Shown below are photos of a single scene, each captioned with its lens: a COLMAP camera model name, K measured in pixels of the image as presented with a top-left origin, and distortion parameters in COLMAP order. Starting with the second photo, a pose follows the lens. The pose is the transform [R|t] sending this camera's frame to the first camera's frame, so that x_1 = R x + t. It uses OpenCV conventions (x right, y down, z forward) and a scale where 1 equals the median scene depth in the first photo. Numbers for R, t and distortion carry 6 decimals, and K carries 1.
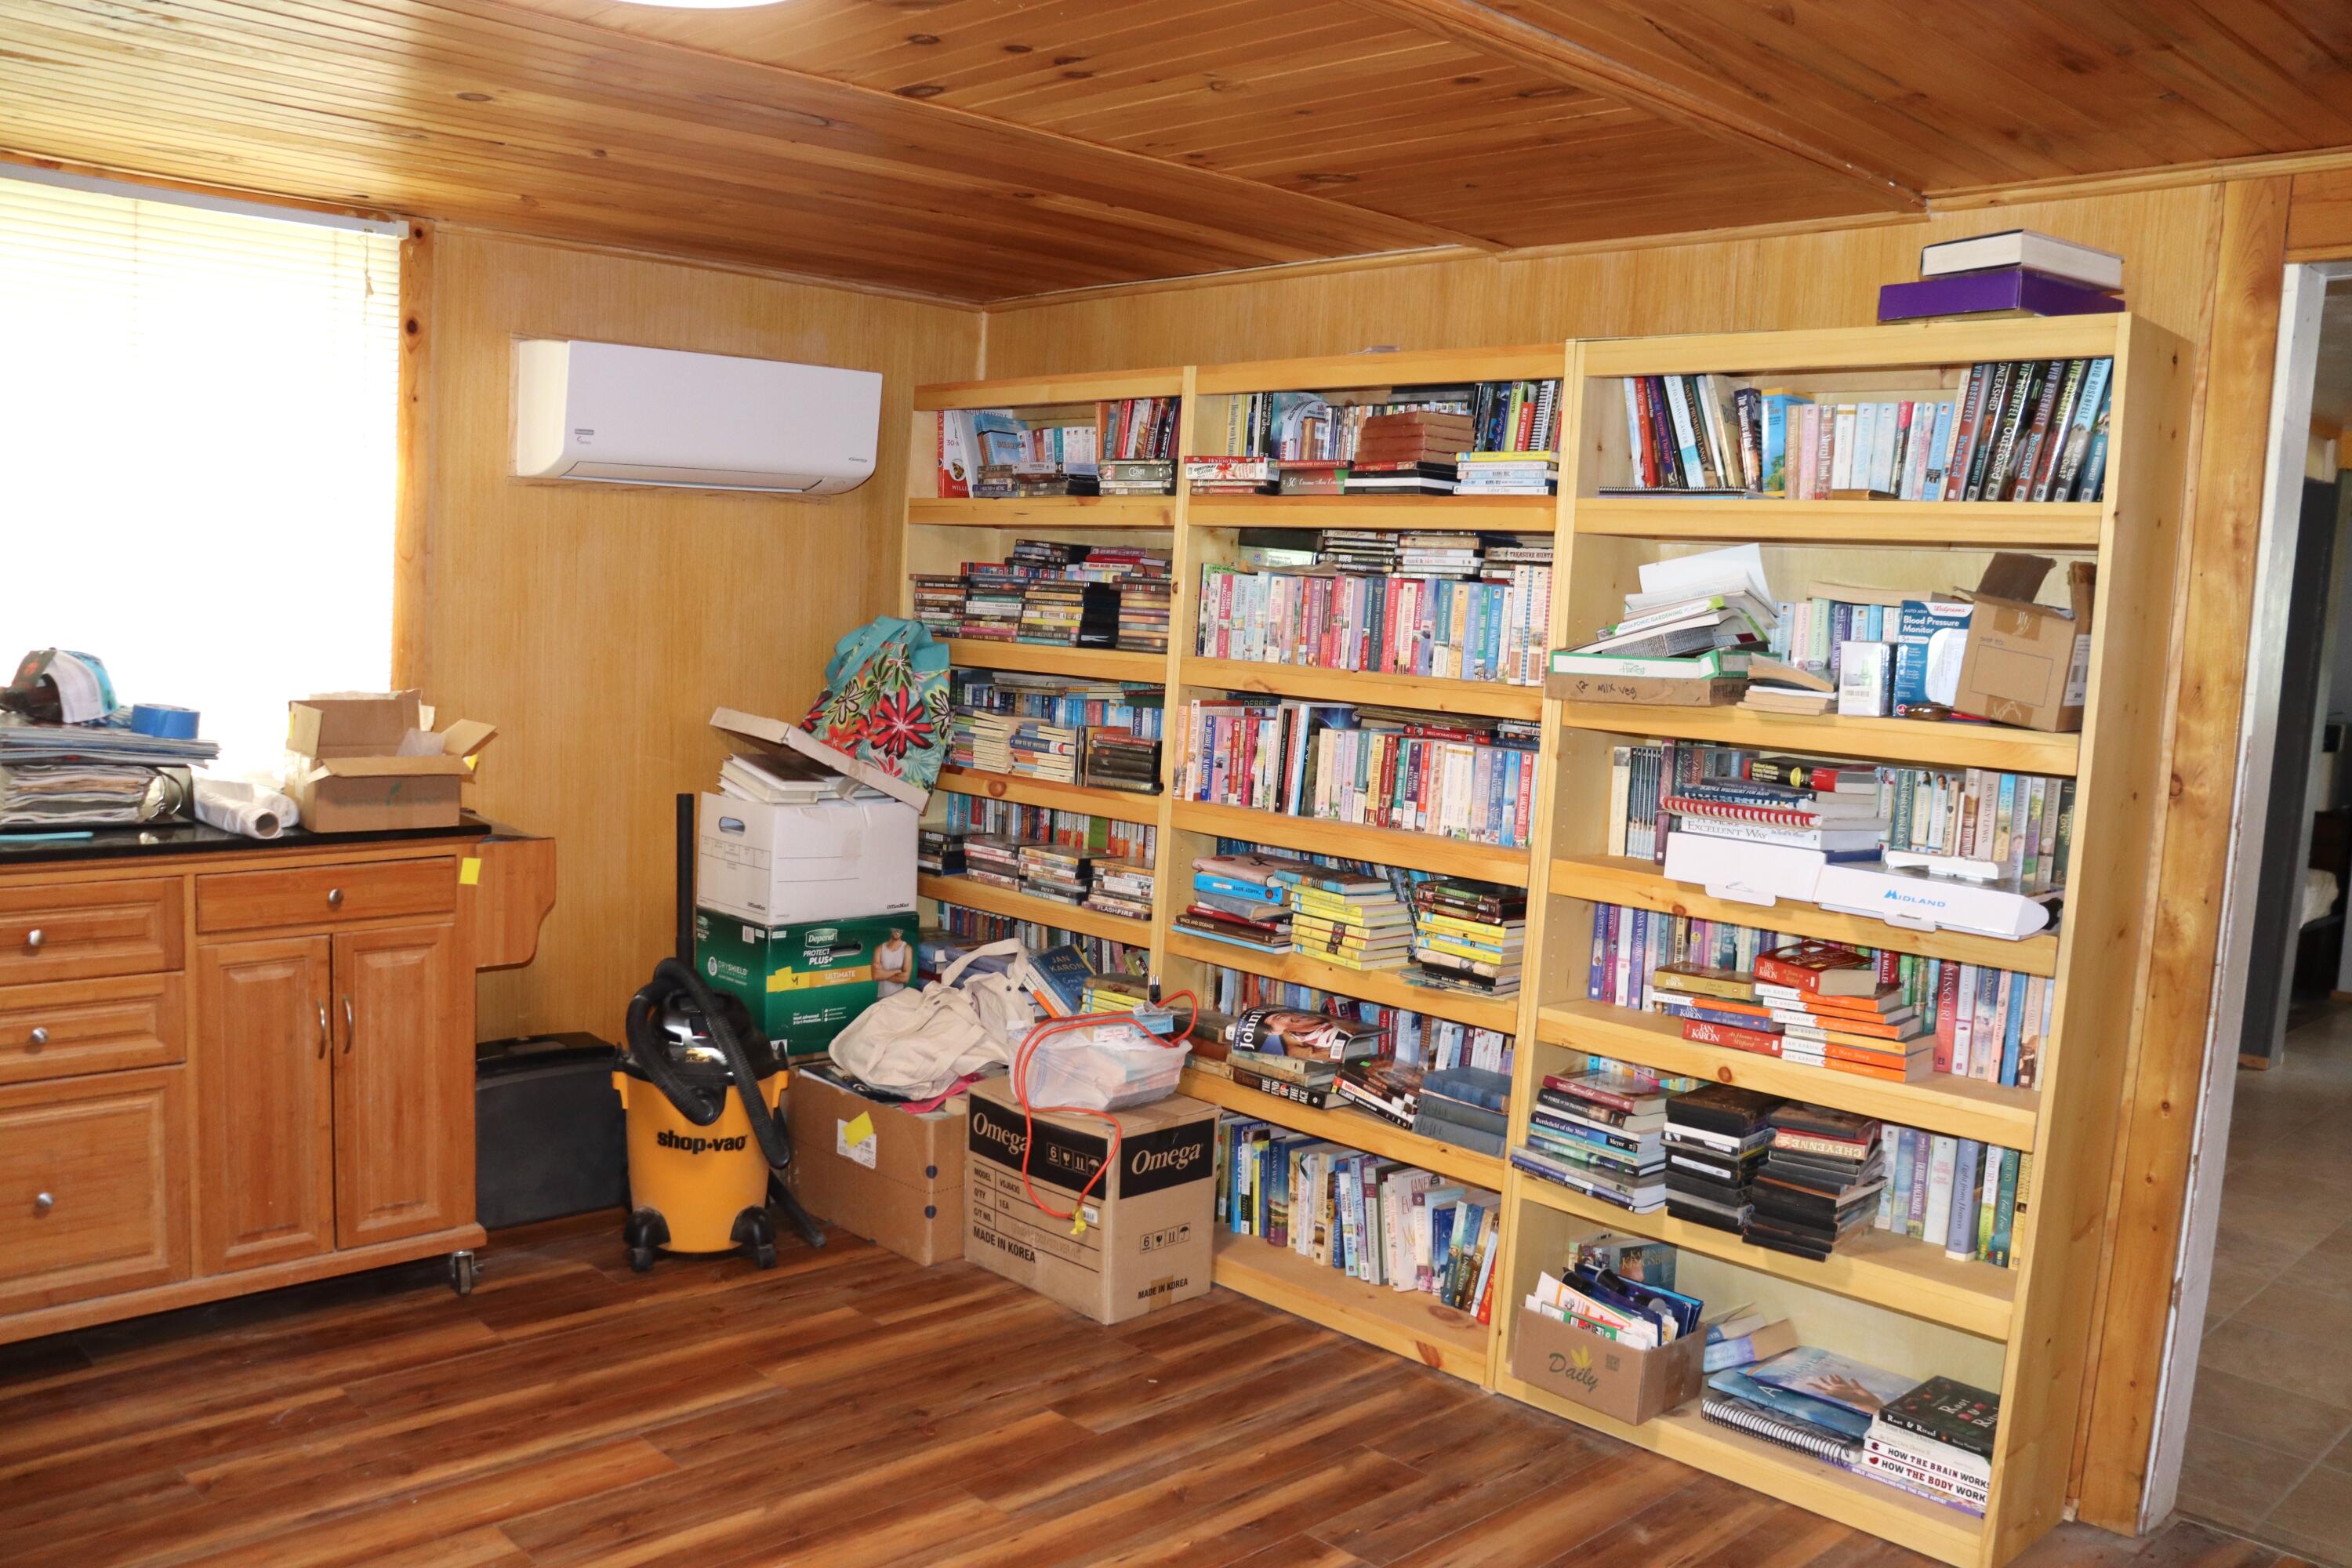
lens RADIAL K [[1934.5, 0, 1171.3], [0, 1934.5, 798.4], [0, 0, 1]] dist [-0.174895, 0.155482]
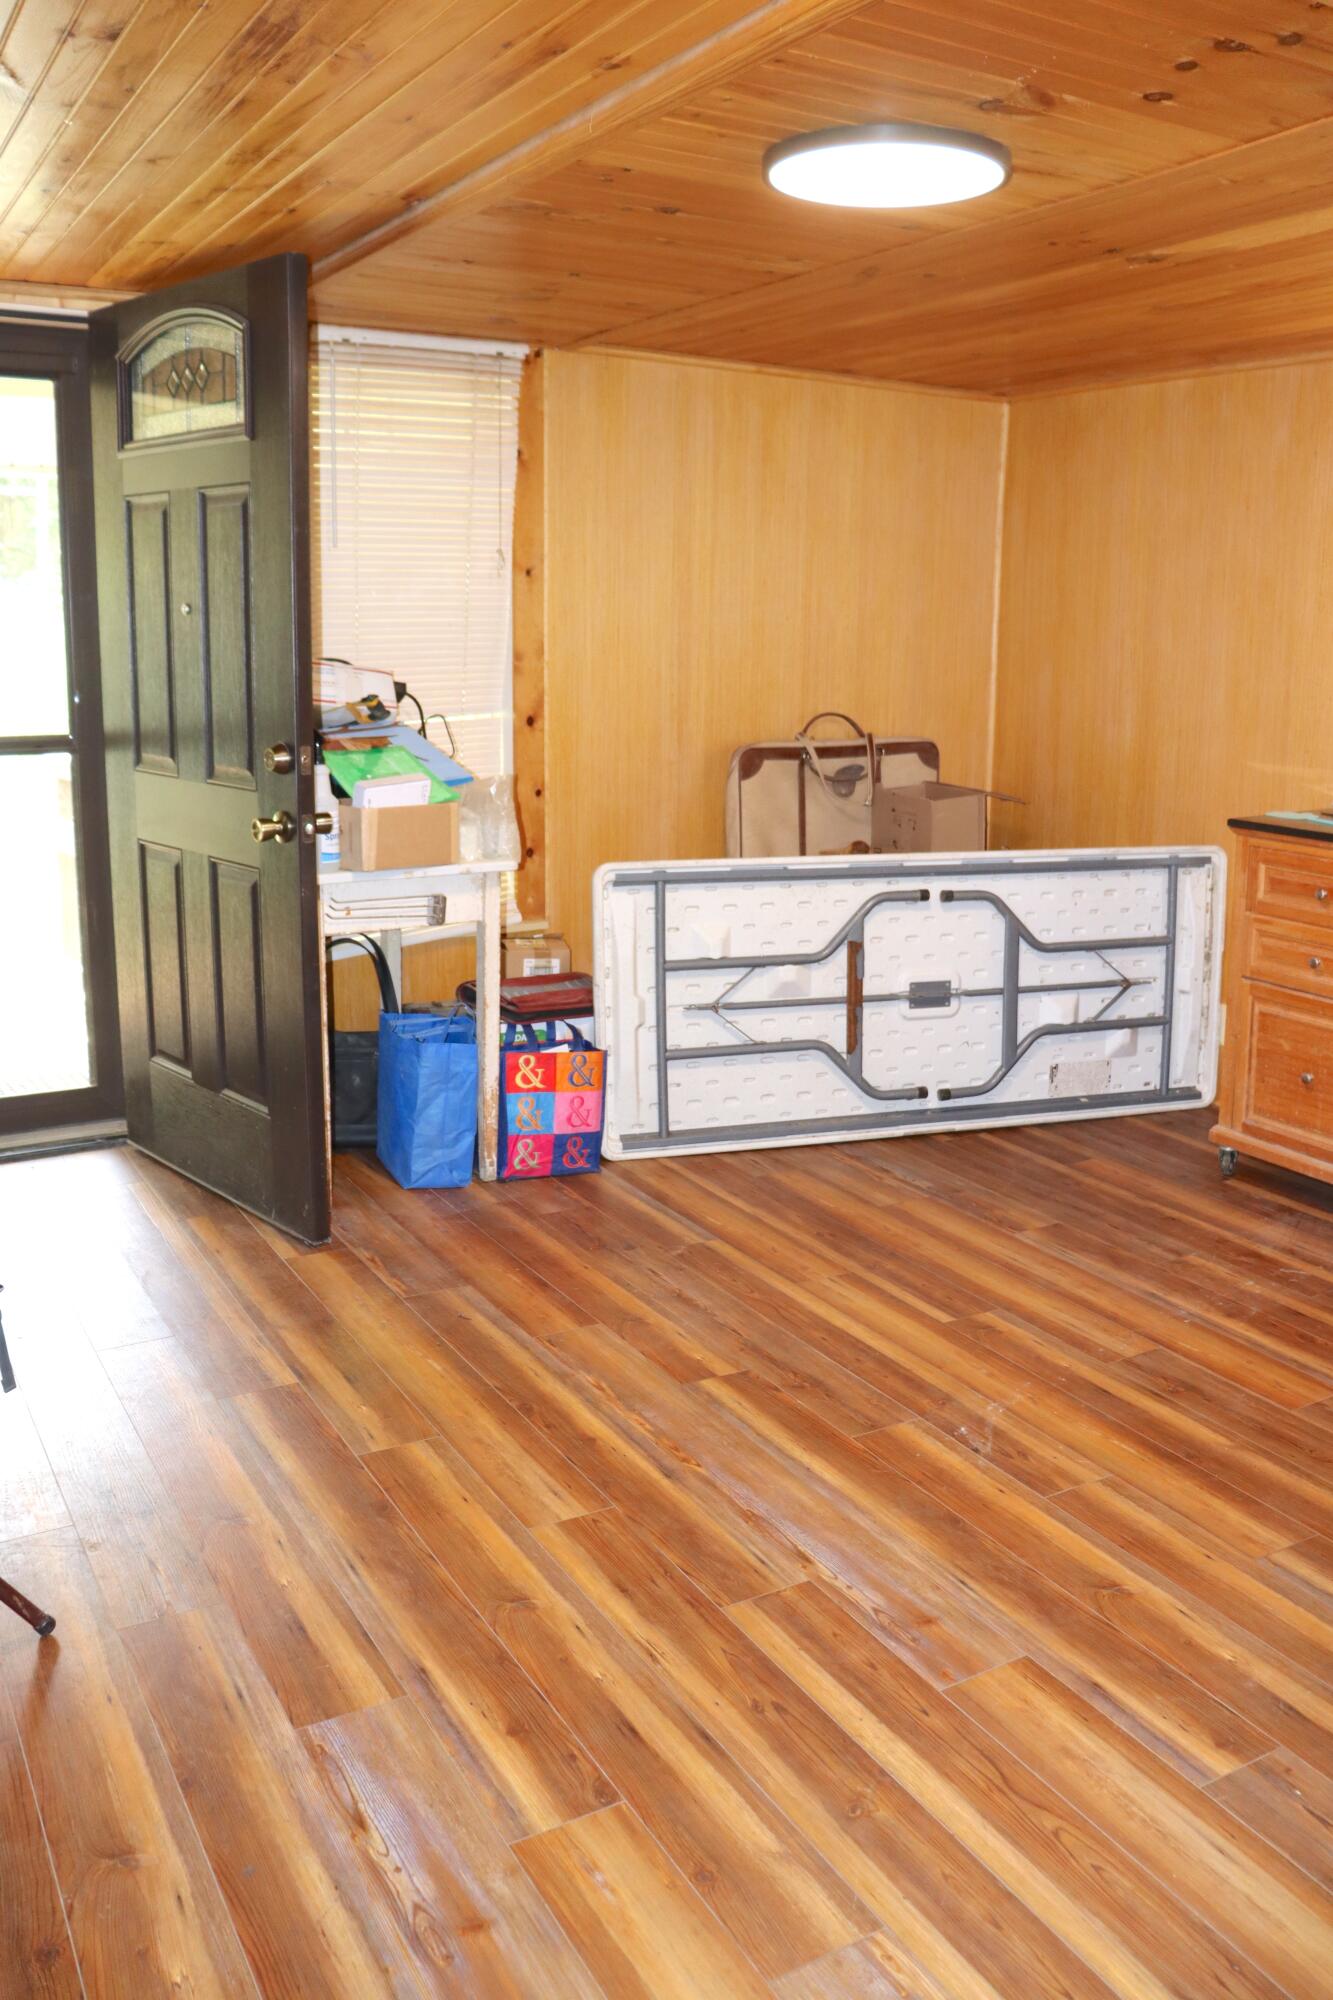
lens RADIAL K [[1645.0, 0, 669.6], [0, 1645.0, 999.4], [0, 0, 1]] dist [-0.174895, 0.155482]
pose [[-0.246449, 0.166834, -0.954688, 0.607329], [-0.125972, 0.971201, 0.202239, -0.027006], [0.960934, 0.170105, -0.218335, 0.693685]]
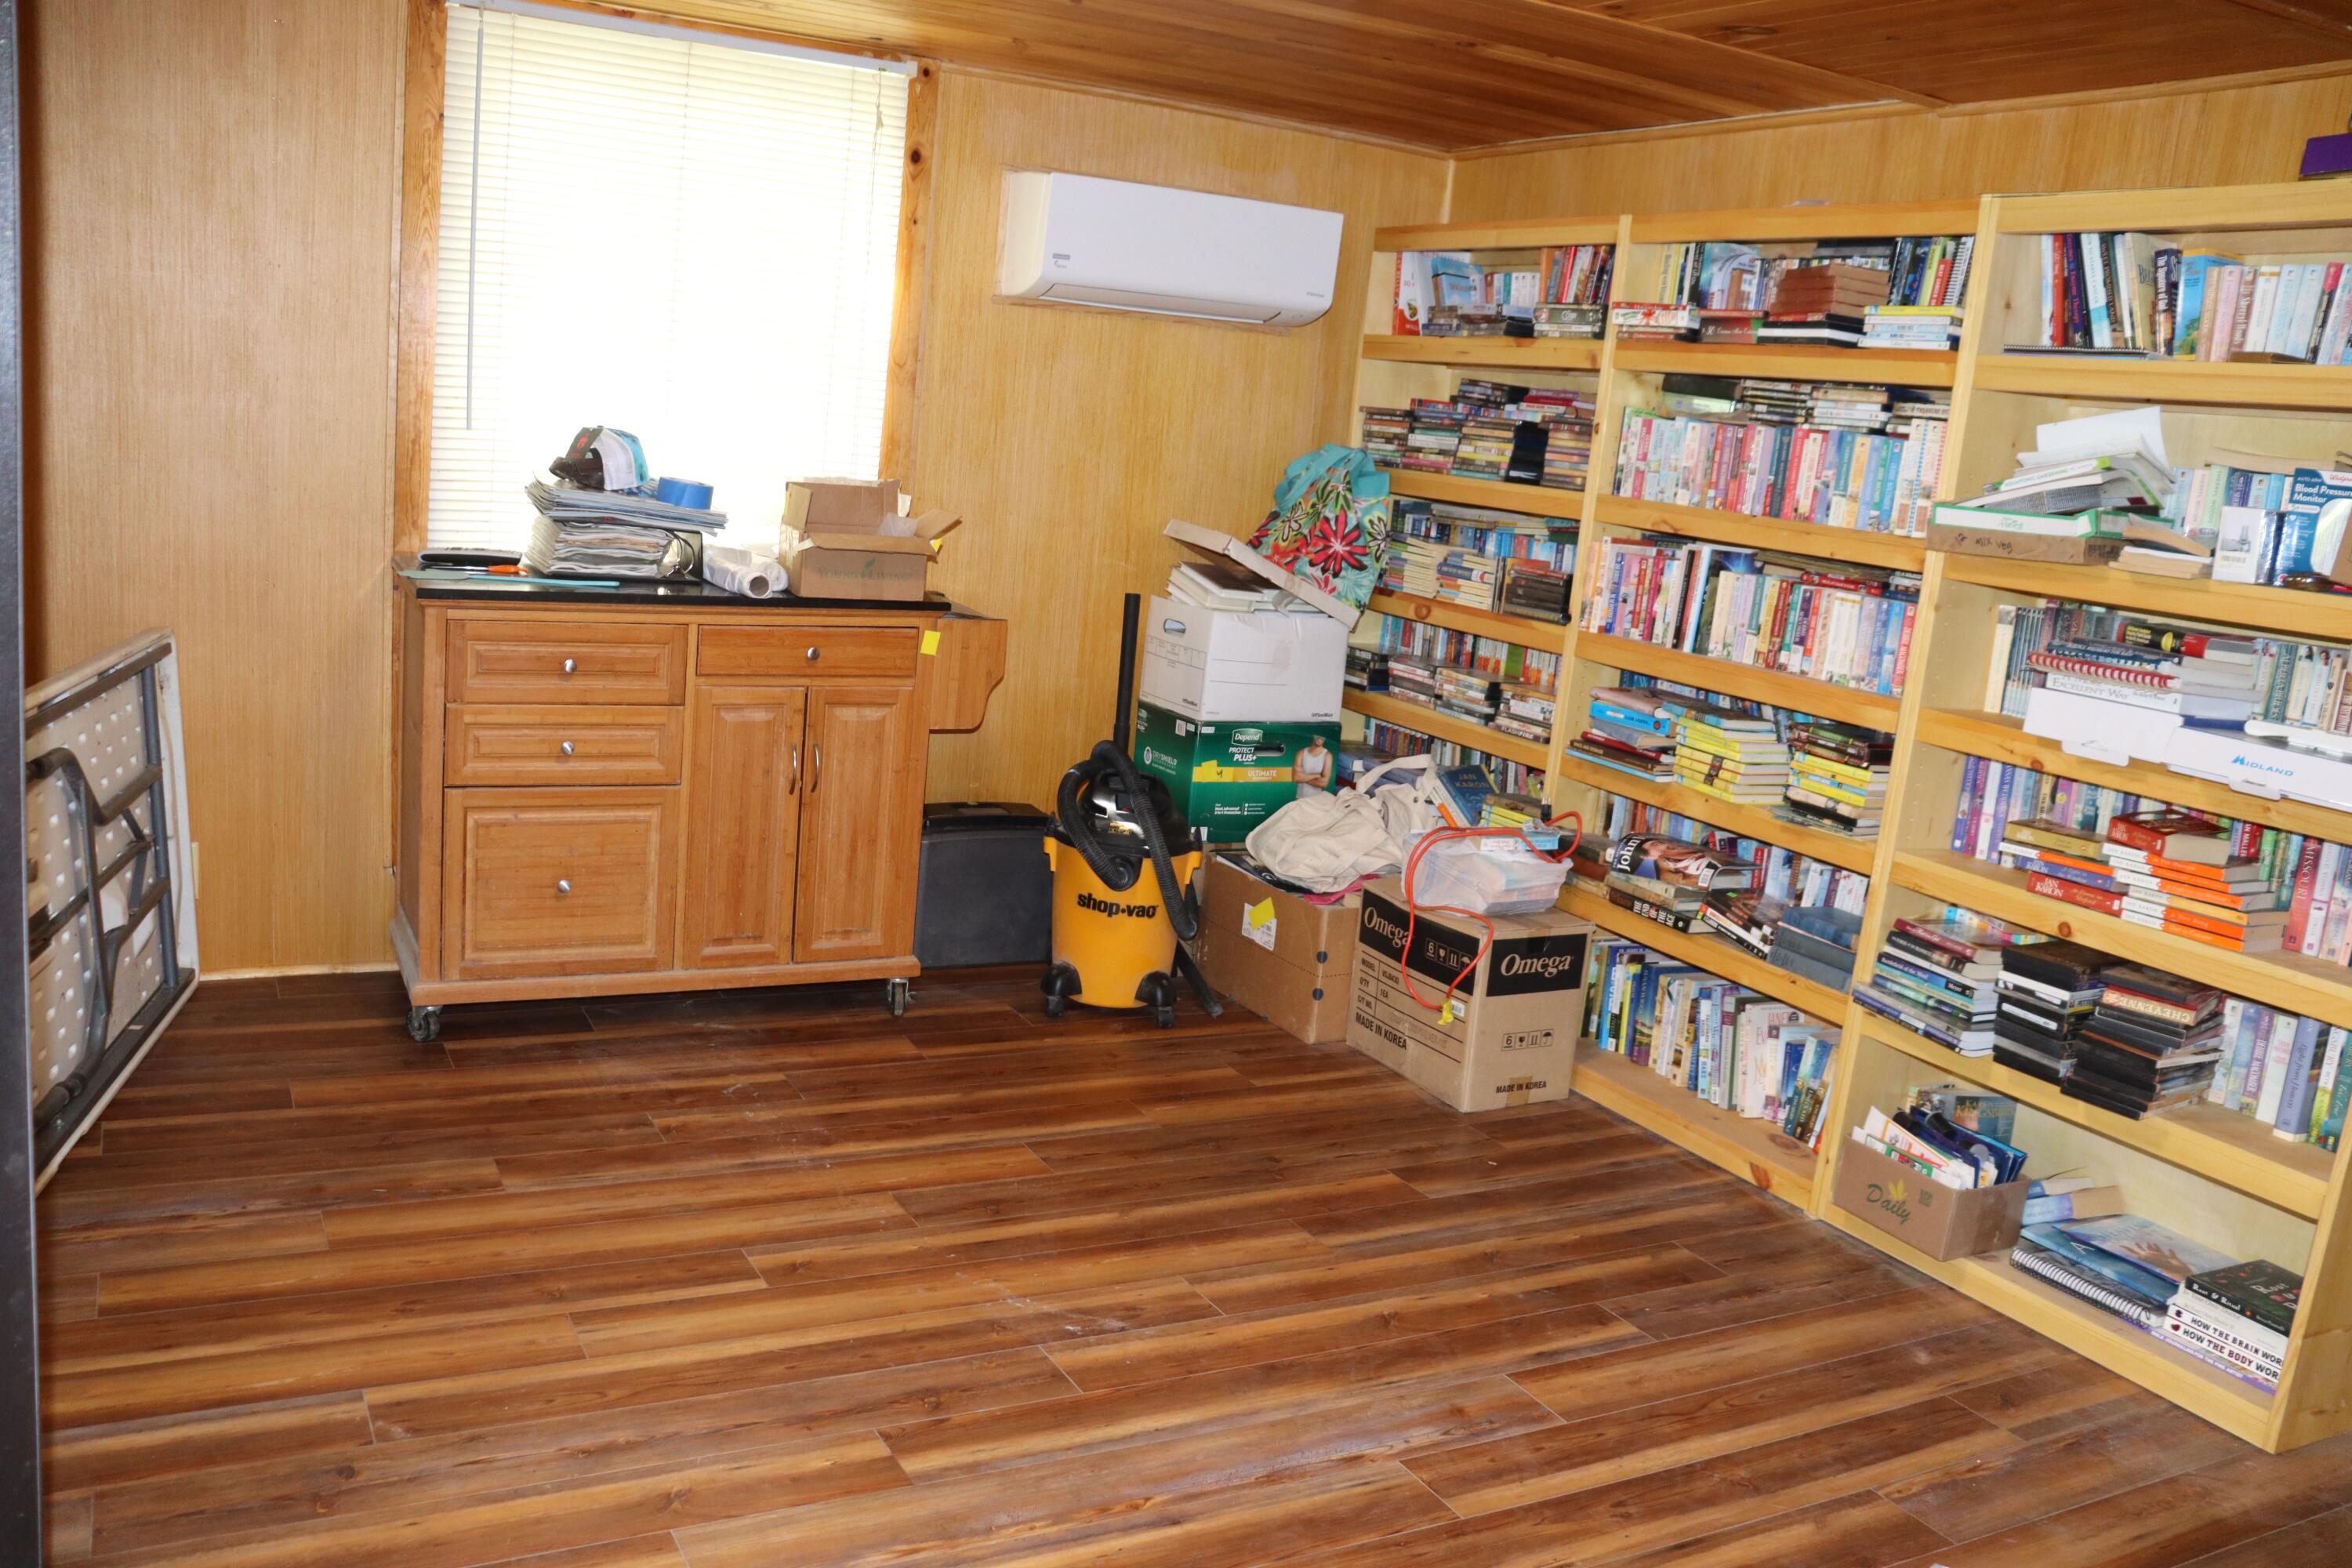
lens RADIAL K [[1934.5, 0, 1166.4], [0, 1934.5, 799.1], [0, 0, 1]] dist [-0.174895, 0.155482]
pose [[0.961332, 0.095008, -0.258485, 0.071412], [-0.076558, 0.993806, 0.080553, 0.028014], [0.264537, -0.057649, 0.962651, -0.074917]]
